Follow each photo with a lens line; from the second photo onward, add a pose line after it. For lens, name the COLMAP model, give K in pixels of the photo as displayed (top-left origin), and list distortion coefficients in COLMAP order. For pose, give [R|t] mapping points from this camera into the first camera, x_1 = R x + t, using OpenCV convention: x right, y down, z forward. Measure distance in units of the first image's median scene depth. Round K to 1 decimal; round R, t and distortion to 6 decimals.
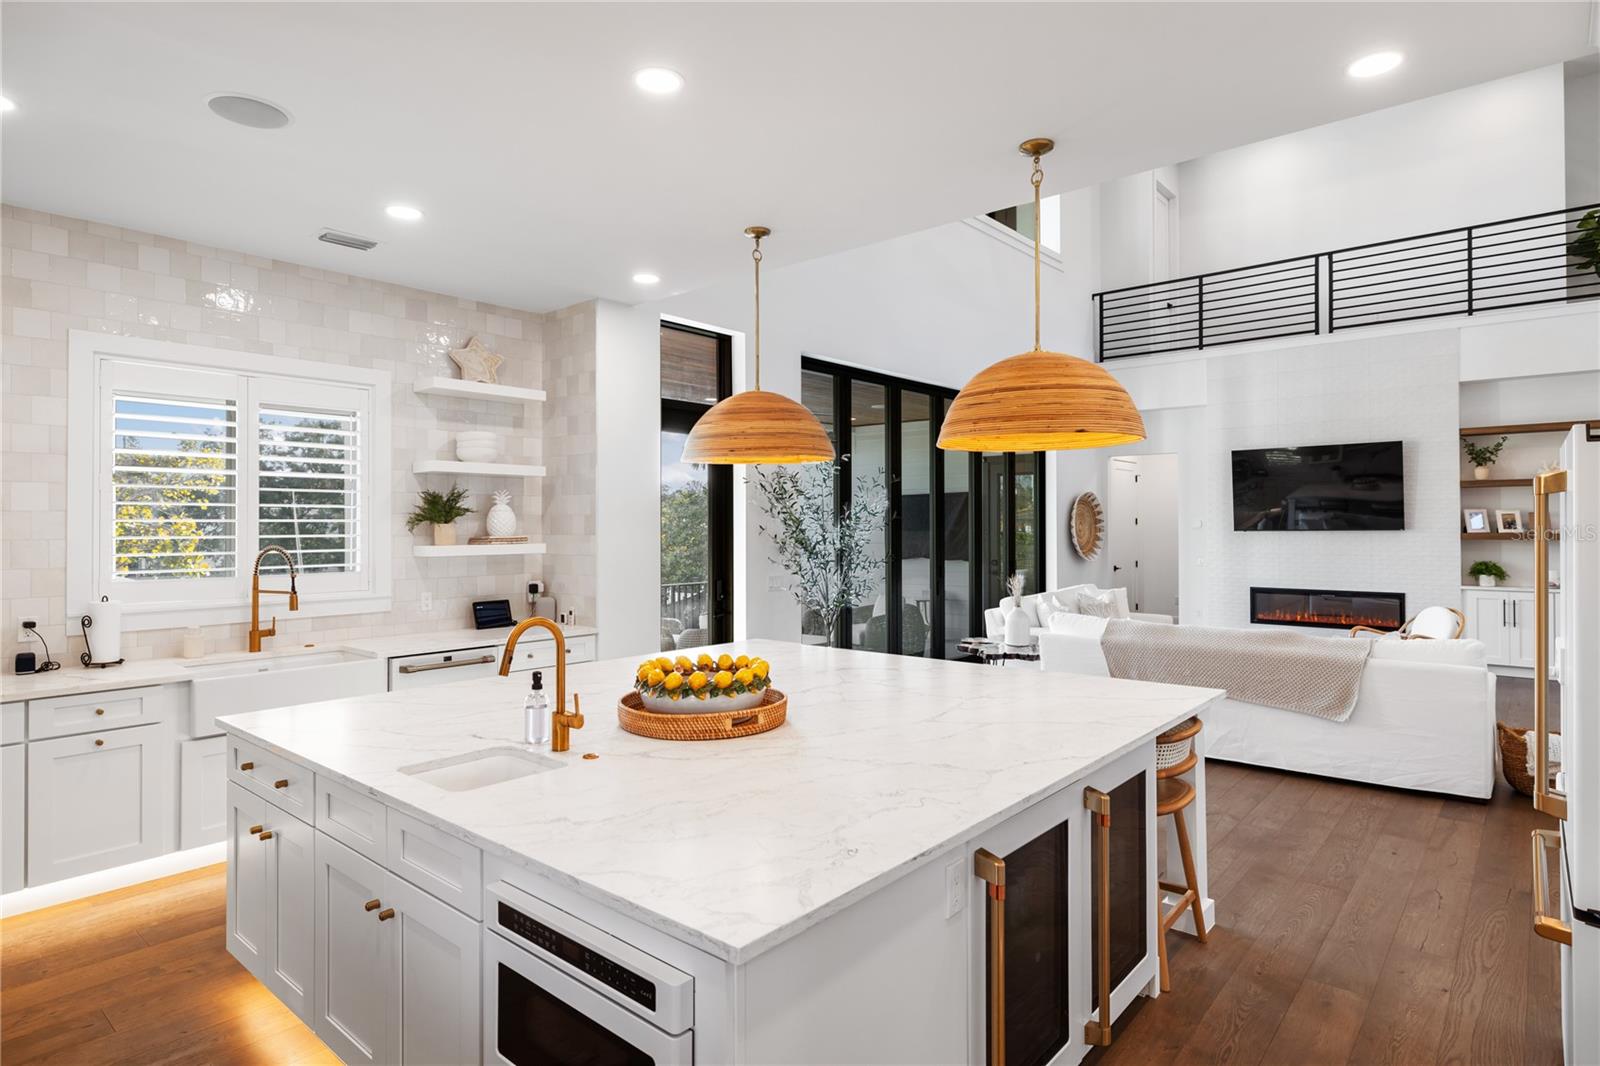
lens RADIAL K [[873.8, 0, 799.1], [0, 873.8, 521.9], [0, 0, 1]] dist [-0.000929, 0.000751]
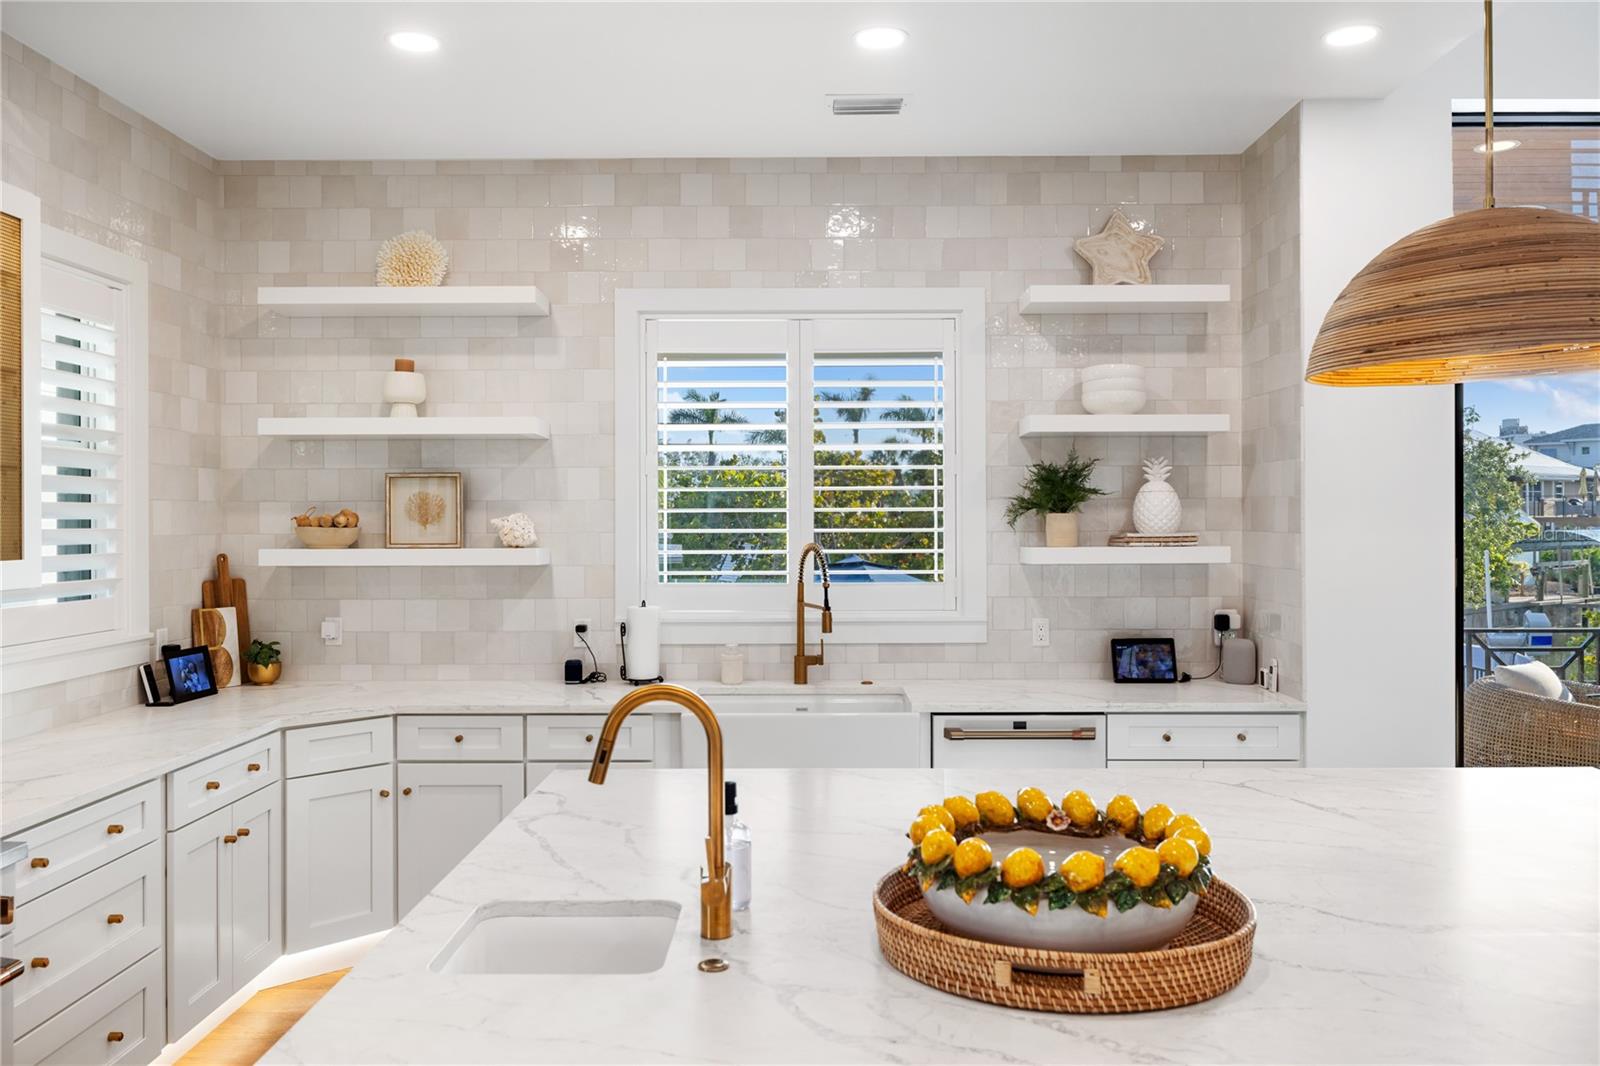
lens RADIAL K [[1235.2, 0, 797.8], [0, 1235.2, 517.5], [0, 0, 1]] dist [-0.003479, -0.001915]
pose [[0.644408, -0.000137, -0.764682, 0.164676], [0.004498, 0.999983, 0.003611, 0.001146], [0.764669, -0.005766, 0.644397, 0.269227]]
